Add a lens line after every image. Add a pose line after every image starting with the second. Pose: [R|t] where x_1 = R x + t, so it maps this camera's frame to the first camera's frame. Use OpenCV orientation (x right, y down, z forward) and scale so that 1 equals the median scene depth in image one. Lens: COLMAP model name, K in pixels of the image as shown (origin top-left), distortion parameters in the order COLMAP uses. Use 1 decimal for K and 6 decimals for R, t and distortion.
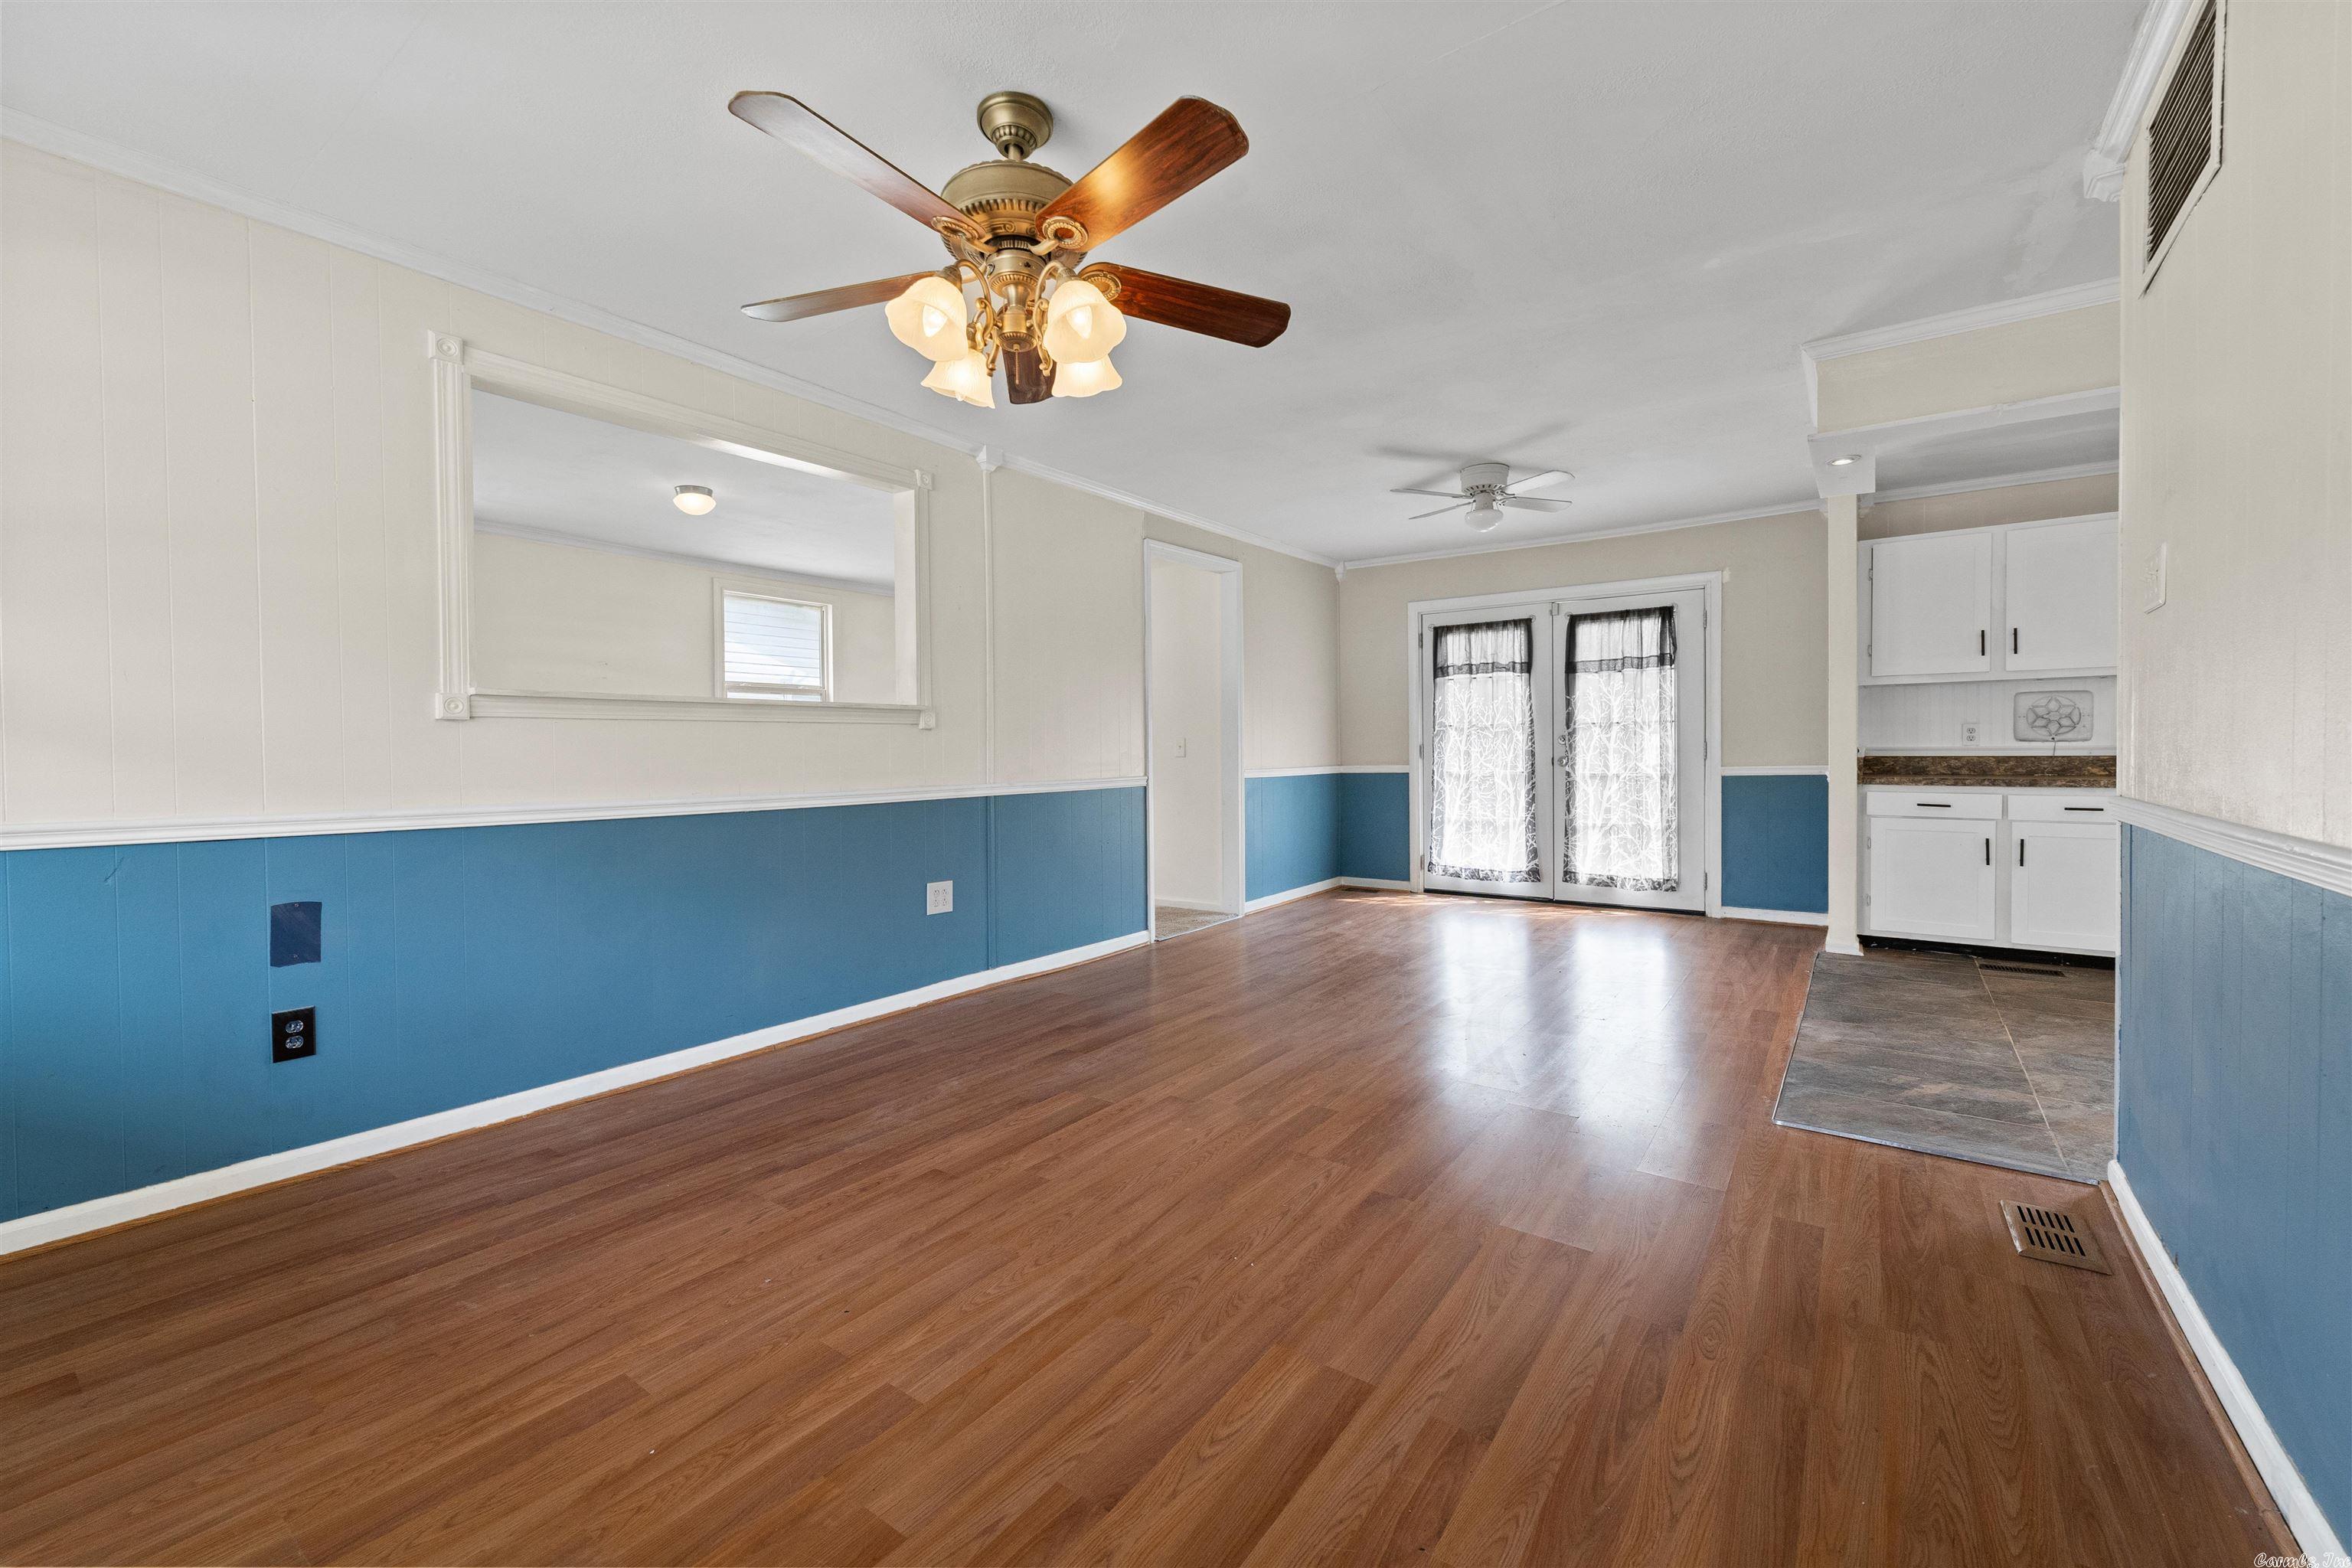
lens RADIAL K [[961.3, 0, 1179.8], [0, 961.3, 769.5], [0, 0, 1]] dist [0.008687, -0.003073]
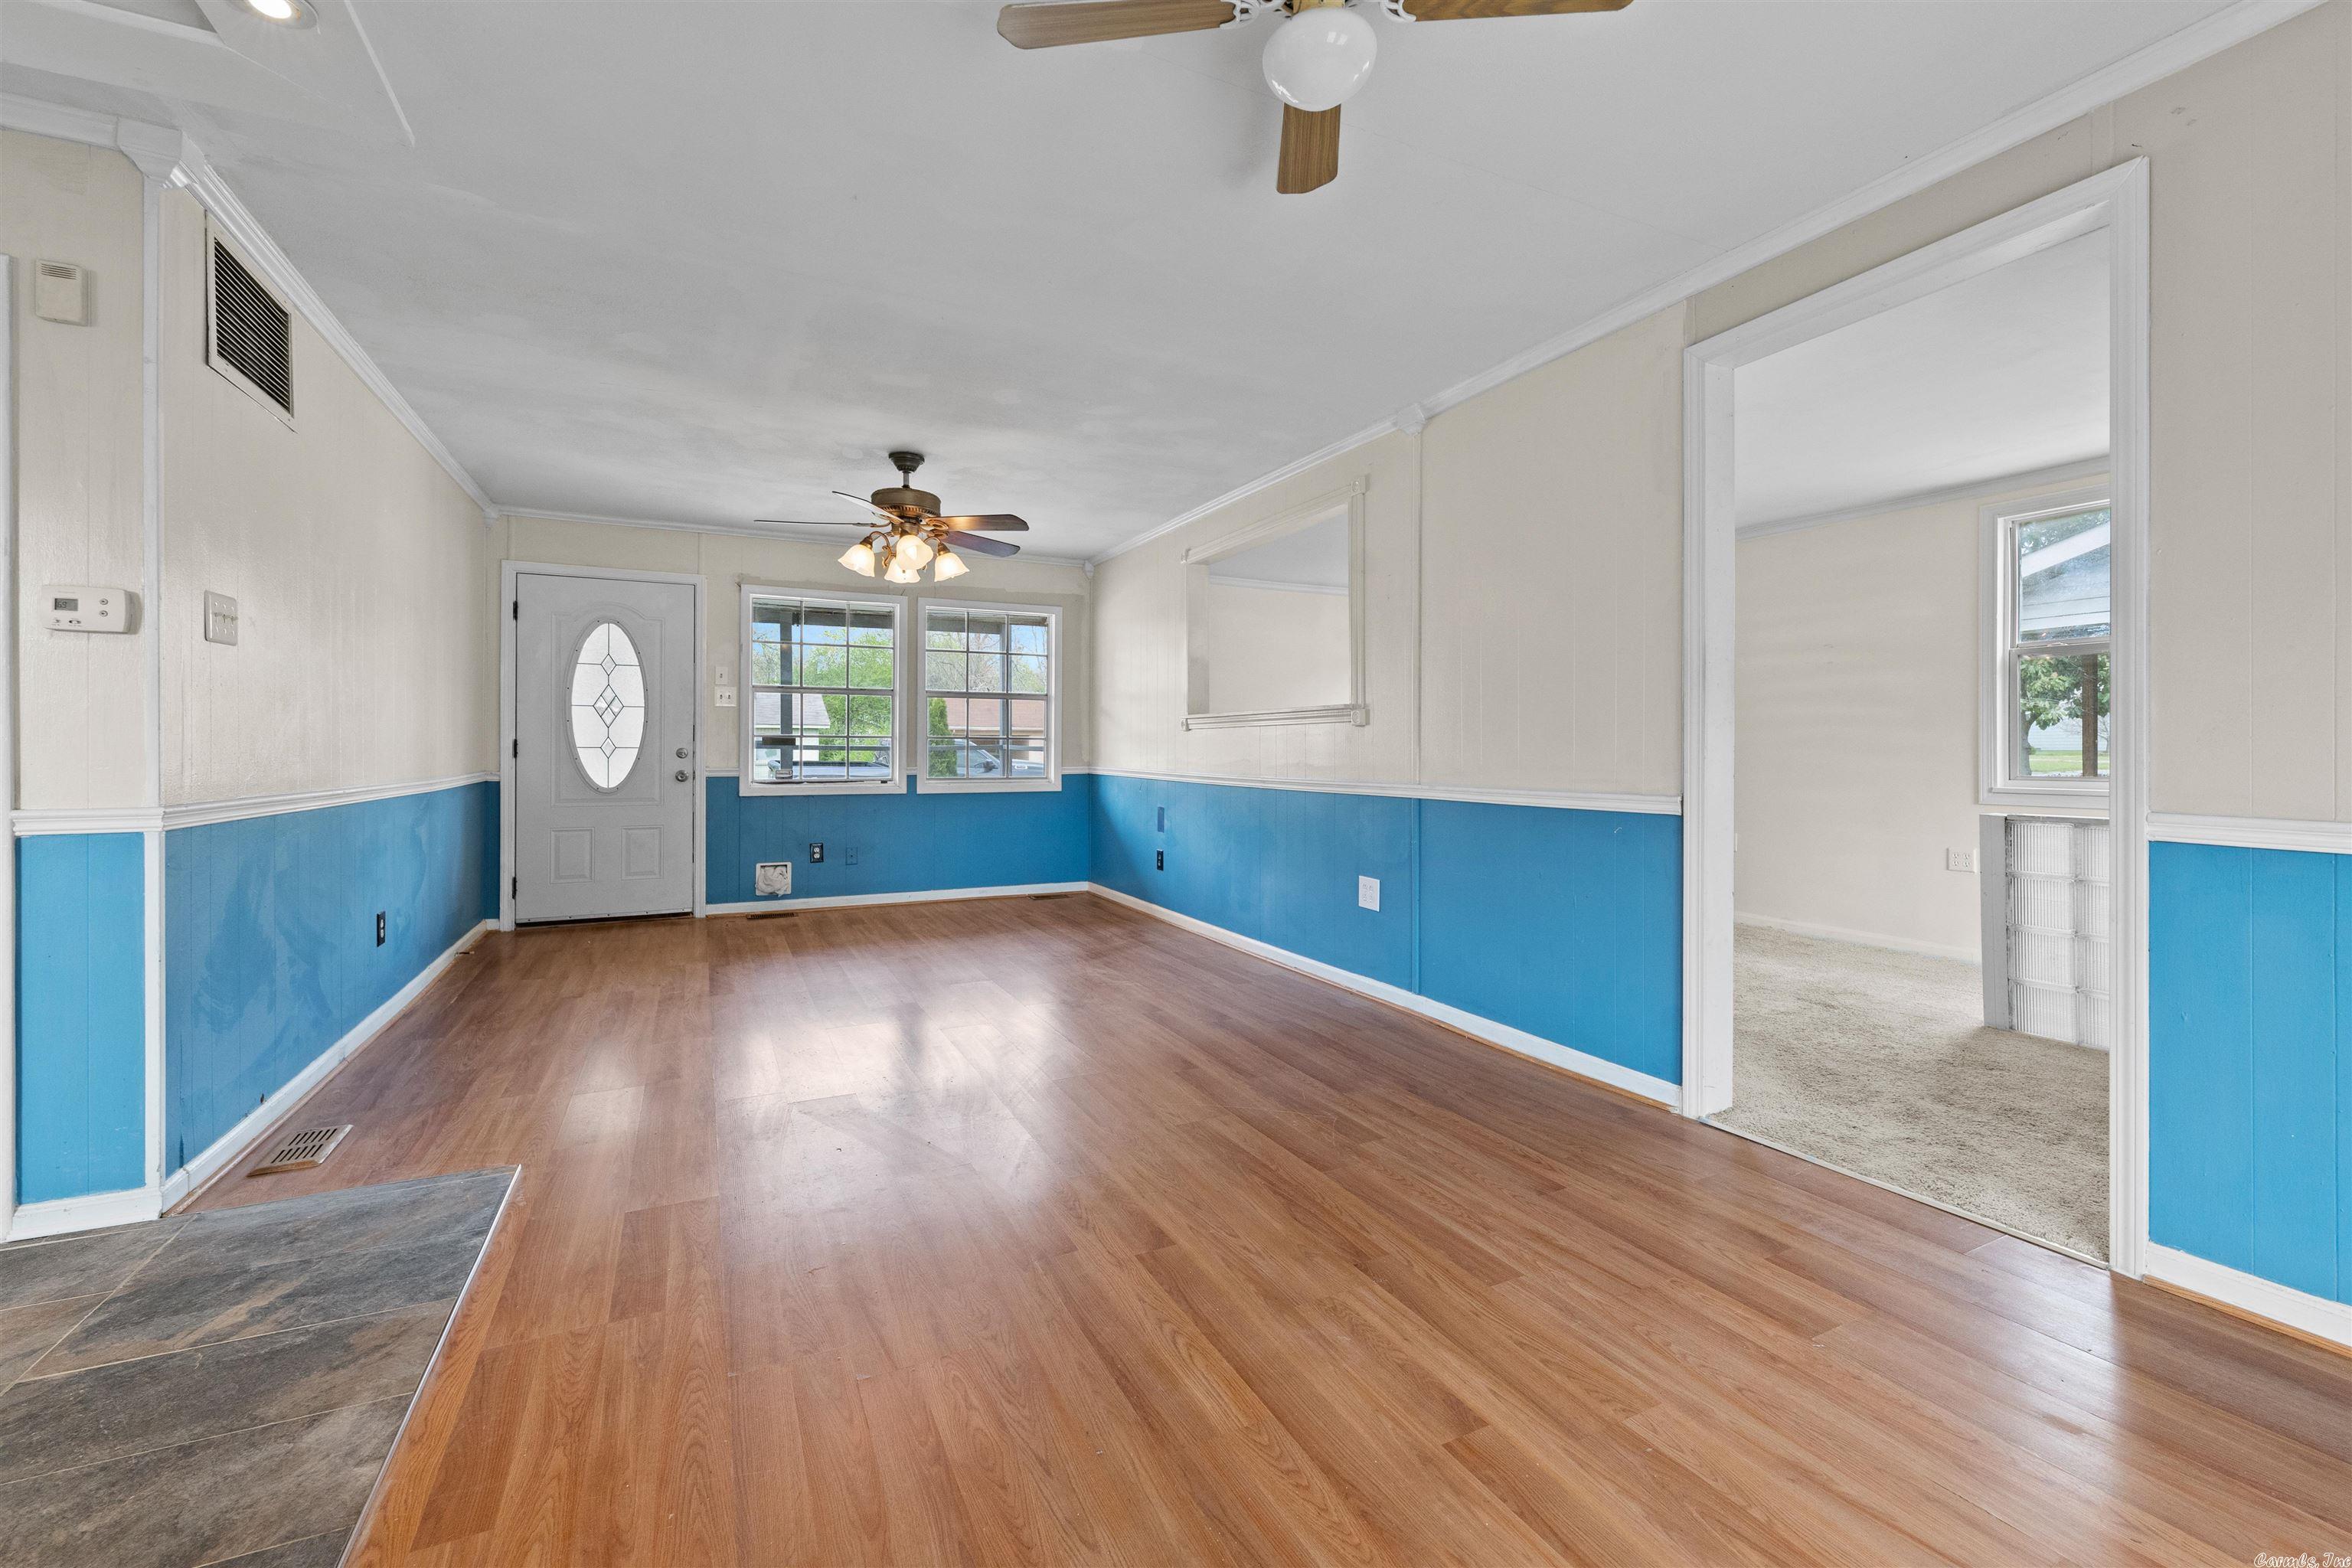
lens RADIAL K [[961.3, 0, 1150.9], [0, 961.3, 748.6], [0, 0, 1]] dist [0.008687, -0.003073]
pose [[-0.487950, 0.009981, -0.872815, 0.604618], [-0.012873, 0.999744, 0.018629, -0.027495], [0.872777, 0.020326, -0.487696, 1.059577]]
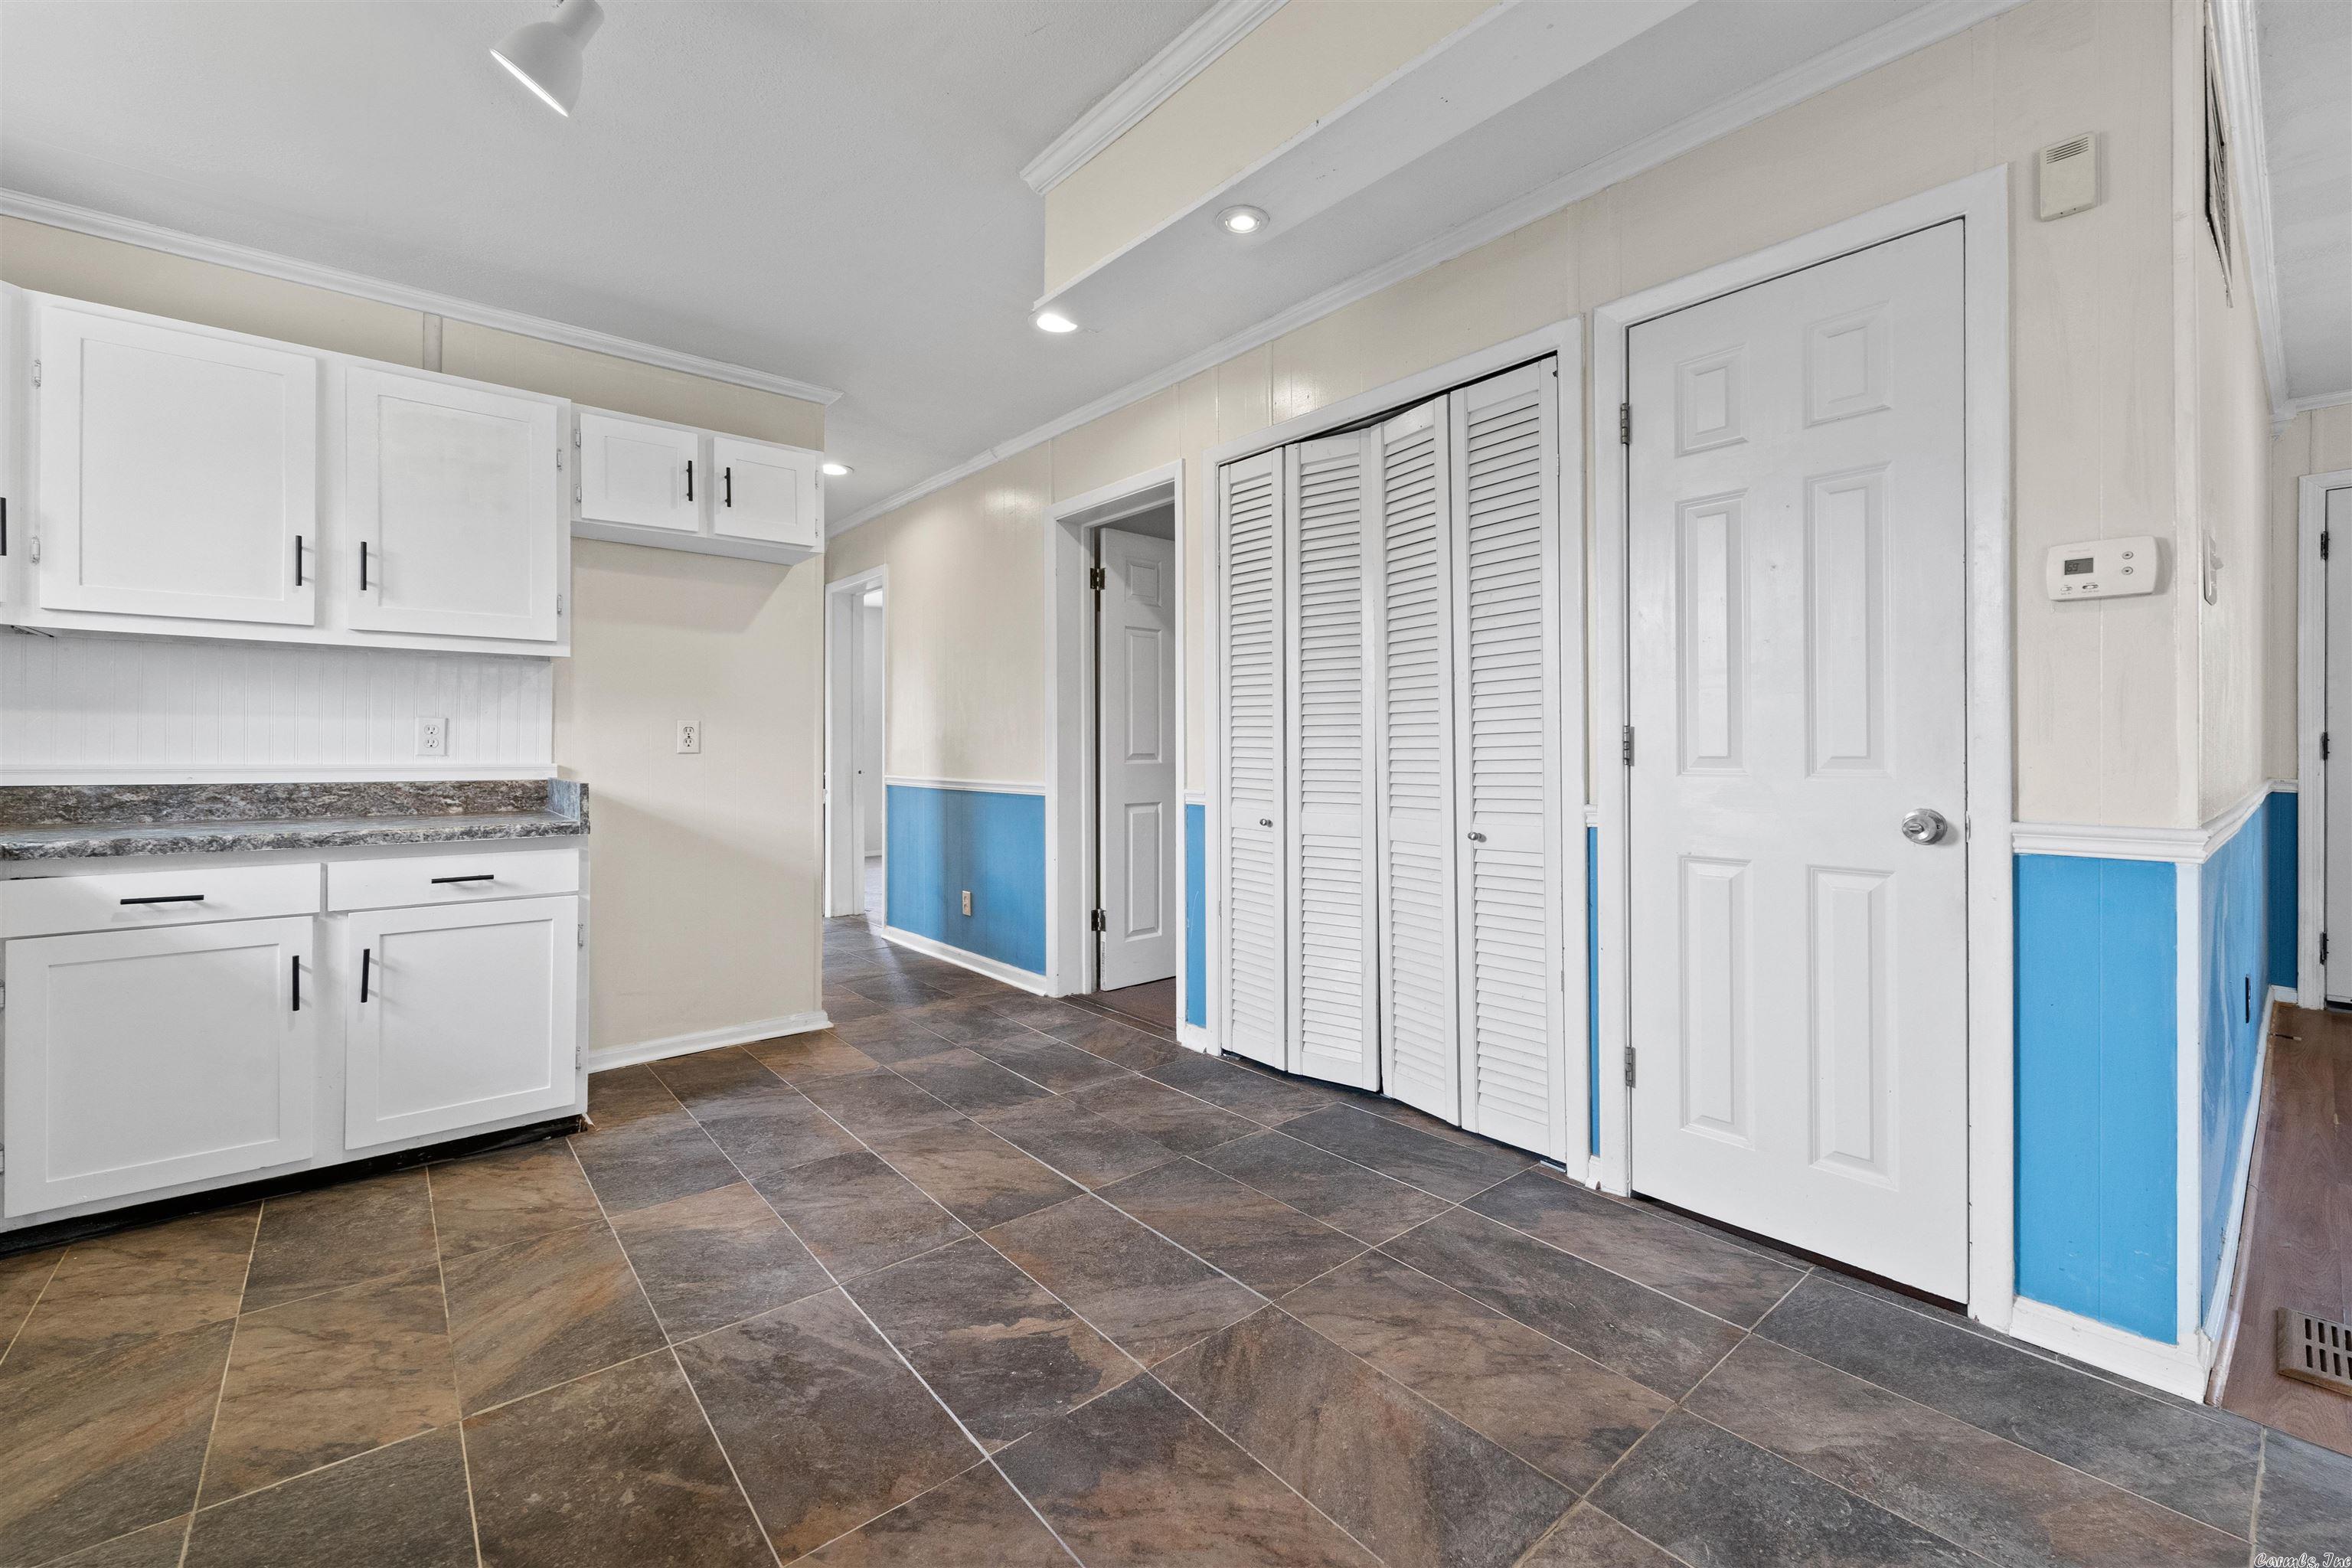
lens RADIAL K [[961.3, 0, 1179.1], [0, 961.3, 747.7], [0, 0, 1]] dist [0.008687, -0.003073]
pose [[-0.969243, 0.012560, 0.245784, 0.685650], [0.017184, 0.999713, 0.016679, -0.024849], [-0.245504, 0.020390, -0.969181, 0.841951]]
